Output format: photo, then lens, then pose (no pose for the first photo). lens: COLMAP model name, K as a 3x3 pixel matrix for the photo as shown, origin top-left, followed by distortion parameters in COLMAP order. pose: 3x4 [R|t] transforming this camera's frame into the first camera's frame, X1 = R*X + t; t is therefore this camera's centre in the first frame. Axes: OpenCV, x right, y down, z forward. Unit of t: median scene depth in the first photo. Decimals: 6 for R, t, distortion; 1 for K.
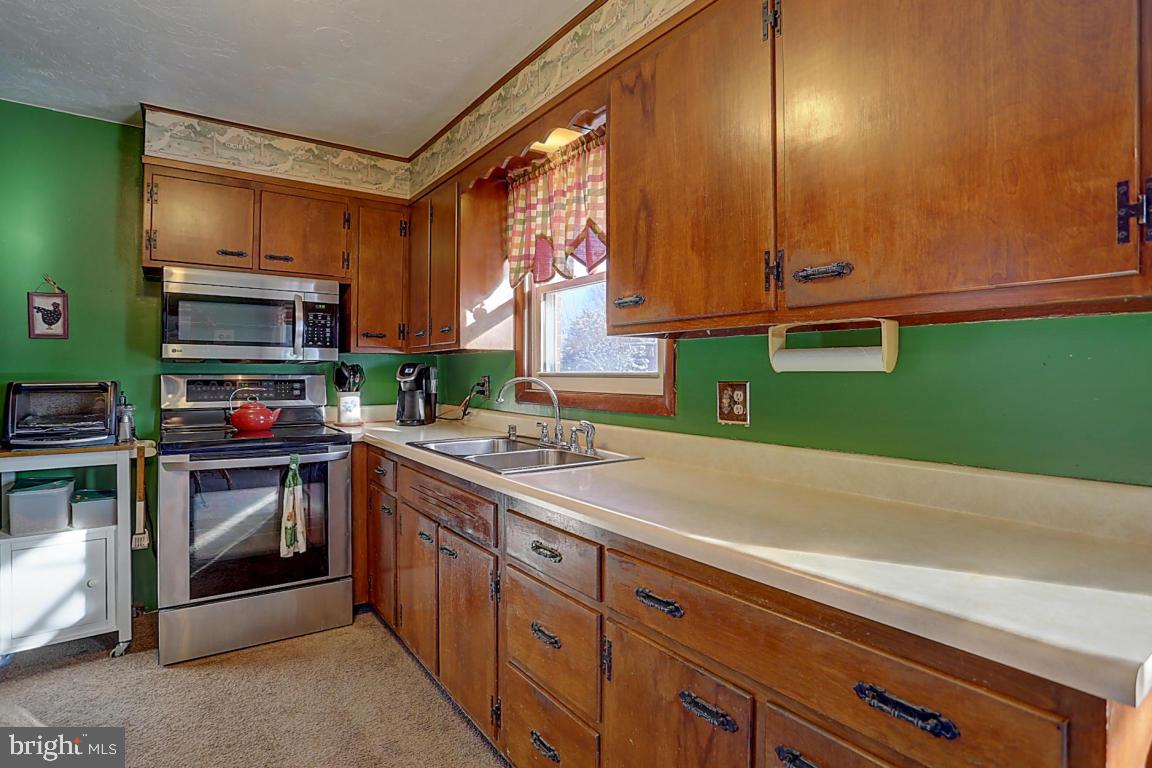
lens RADIAL K [[592.7, 0, 560.8], [0, 592.7, 368.4], [0, 0, 1]] dist [-0.056558, 0.031694]
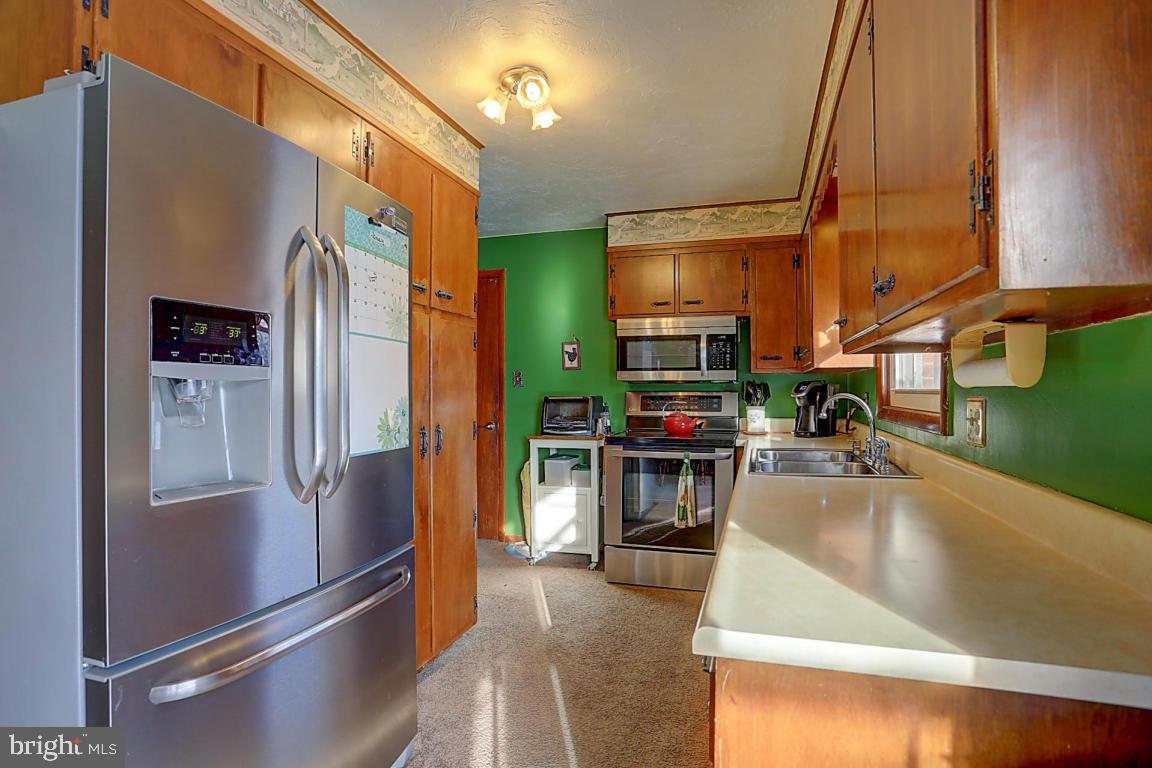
lens RADIAL K [[580.6, 0, 581.2], [0, 580.6, 388.9], [0, 0, 1]] dist [-0.054903, 0.030121]
pose [[0.627482, -0.005256, -0.778613, 0.385677], [0.010578, 0.999942, 0.001774, -0.000843], [0.778559, -0.009349, 0.627502, -0.007764]]
